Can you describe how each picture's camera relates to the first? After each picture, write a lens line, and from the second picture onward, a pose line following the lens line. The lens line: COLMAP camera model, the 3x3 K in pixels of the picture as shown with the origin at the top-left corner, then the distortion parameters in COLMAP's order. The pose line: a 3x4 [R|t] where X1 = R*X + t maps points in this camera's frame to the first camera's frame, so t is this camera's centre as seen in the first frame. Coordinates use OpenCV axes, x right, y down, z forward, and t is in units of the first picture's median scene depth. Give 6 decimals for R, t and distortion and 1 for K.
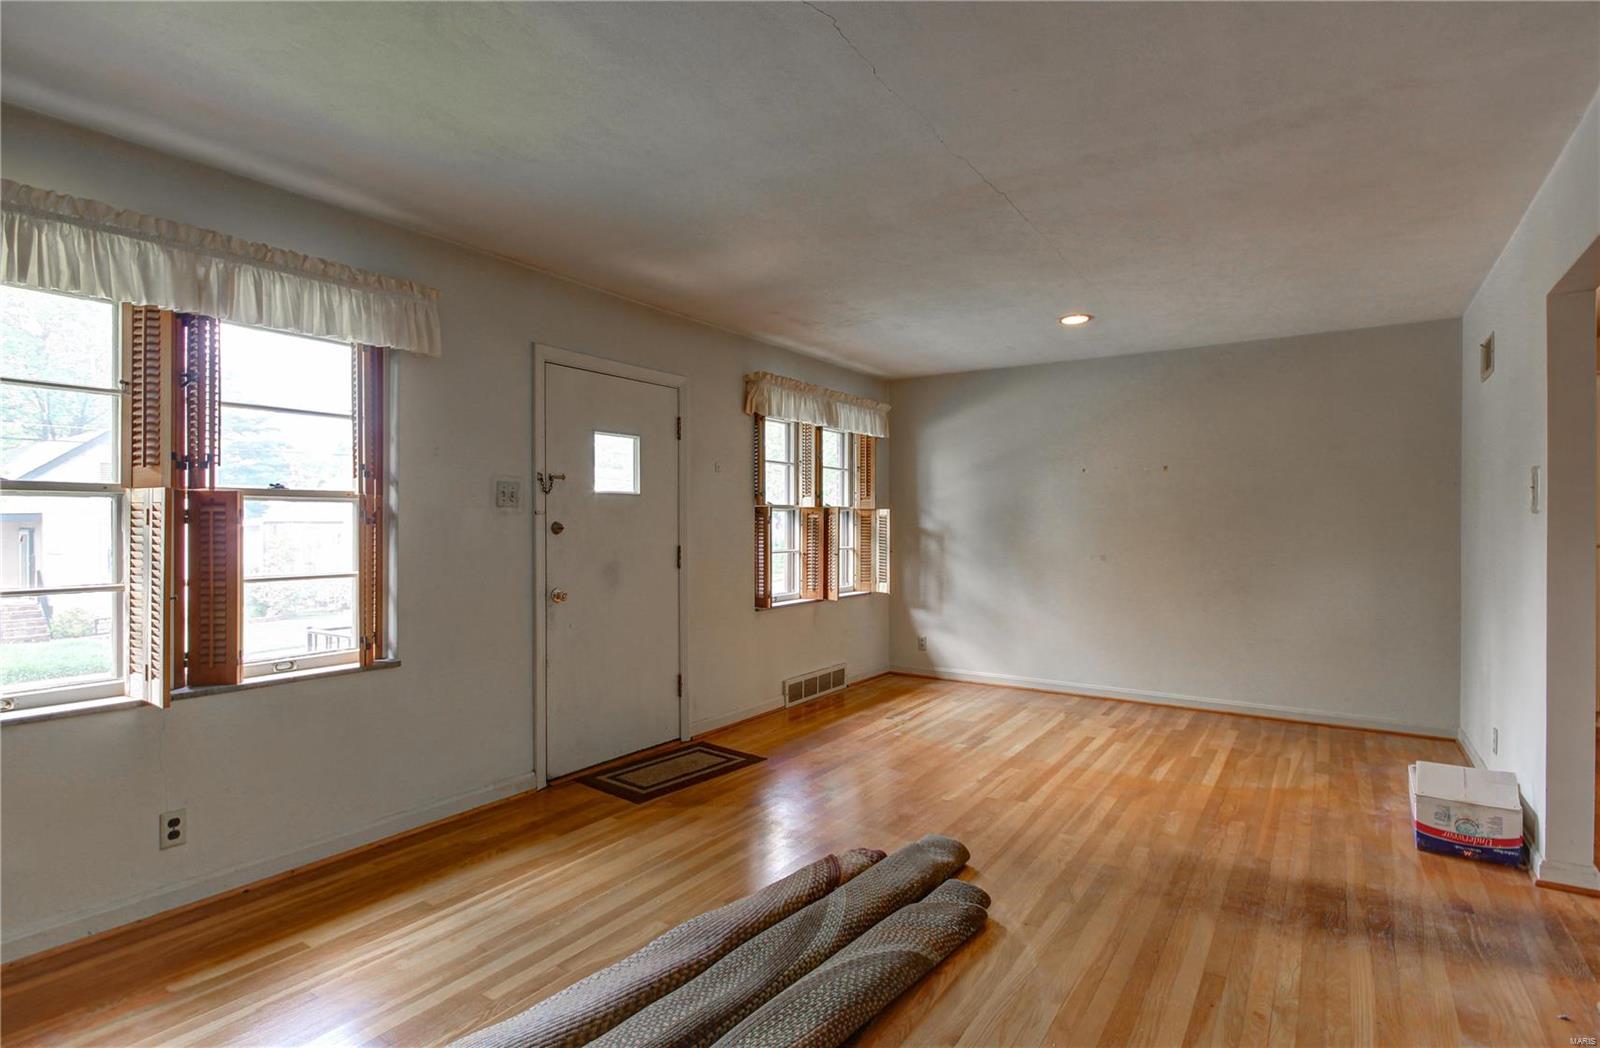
lens RADIAL K [[781.0, 0, 800.0], [0, 781.0, 524.0], [0, 0, 1]] dist [-0.005428, 0.000576]
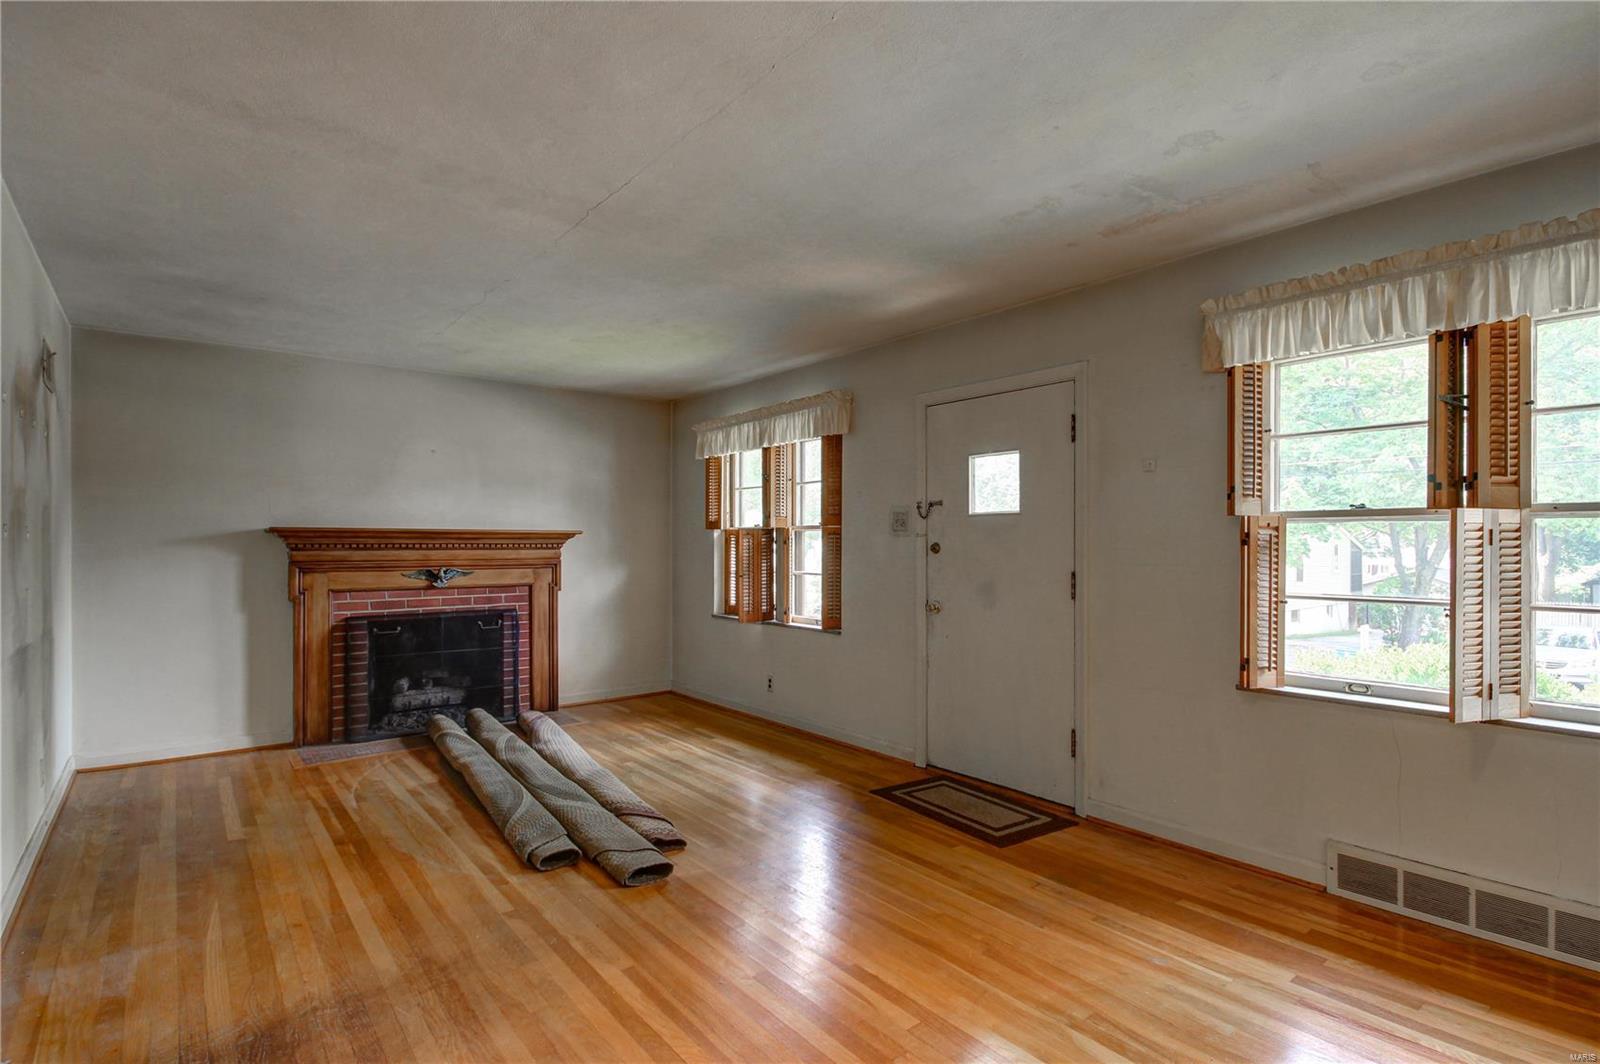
lens RADIAL K [[770.3, 0, 808.4], [0, 770.3, 551.1], [0, 0, 1]] dist [-0.005881, -0.001258]
pose [[-0.279863, 0.009817, -0.959990, 0.843543], [-0.003084, 0.999933, 0.011125, -0.002561], [0.960035, 0.006074, -0.279814, 1.165925]]
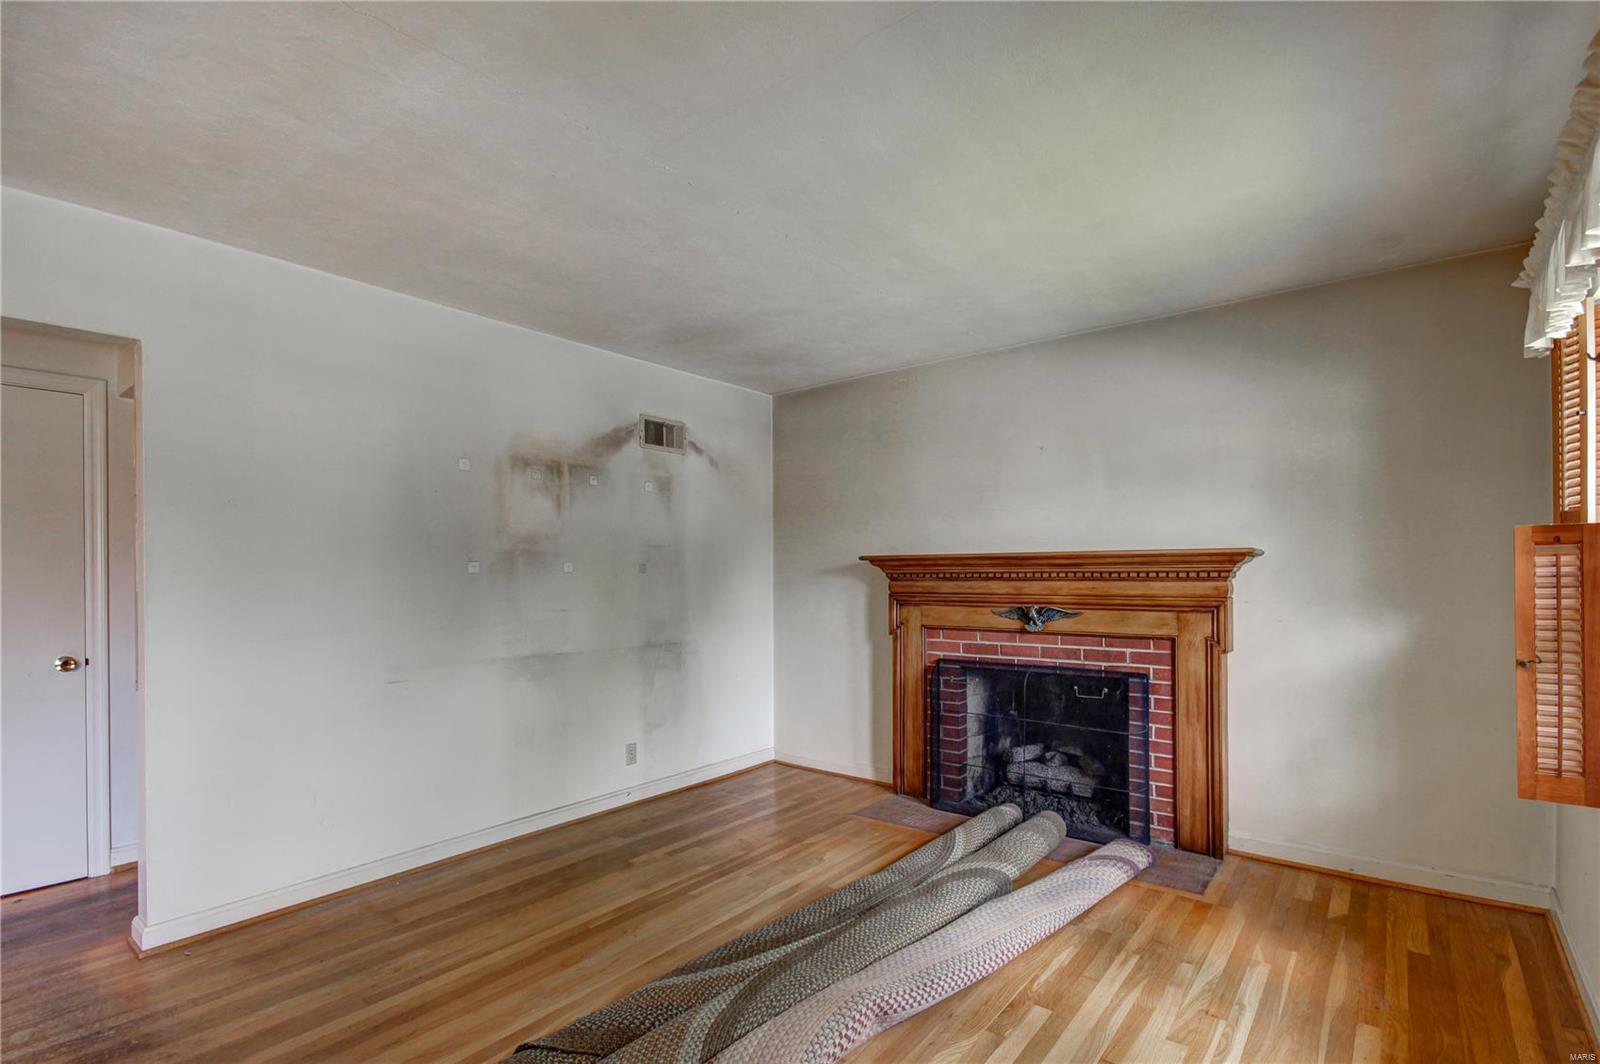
lens RADIAL K [[751.3, 0, 803.0], [0, 751.3, 572.5], [0, 0, 1]] dist [0.001322, -0.000878]
pose [[-0.997418, 0.006636, 0.071504, -0.082251], [0.006671, 0.999978, 0.000245, -0.000762], [-0.071501, 0.000721, -0.997440, 1.160313]]
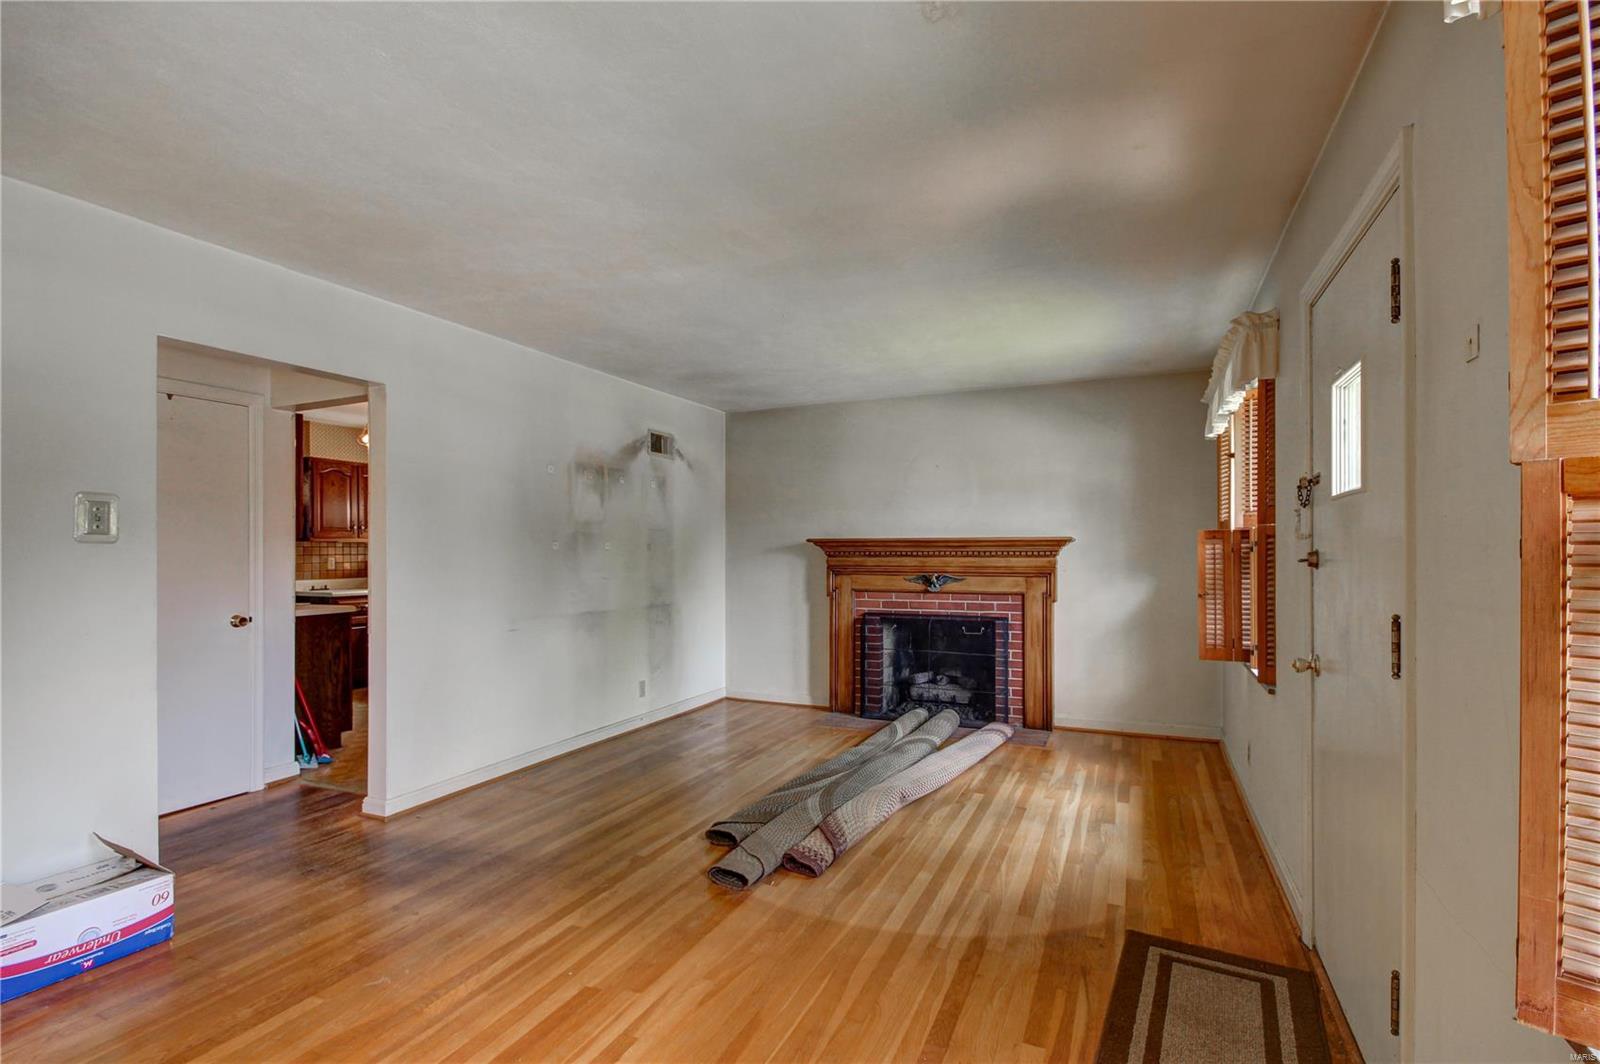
lens RADIAL K [[766.5, 0, 794.5], [0, 766.5, 551.4], [0, 0, 1]] dist [-0.001041, 0.000247]
pose [[-0.984620, 0.002751, -0.174691, 0.218583], [0.002421, 0.999995, 0.002103, -0.002420], [0.174696, 0.001648, -0.984621, 1.577043]]
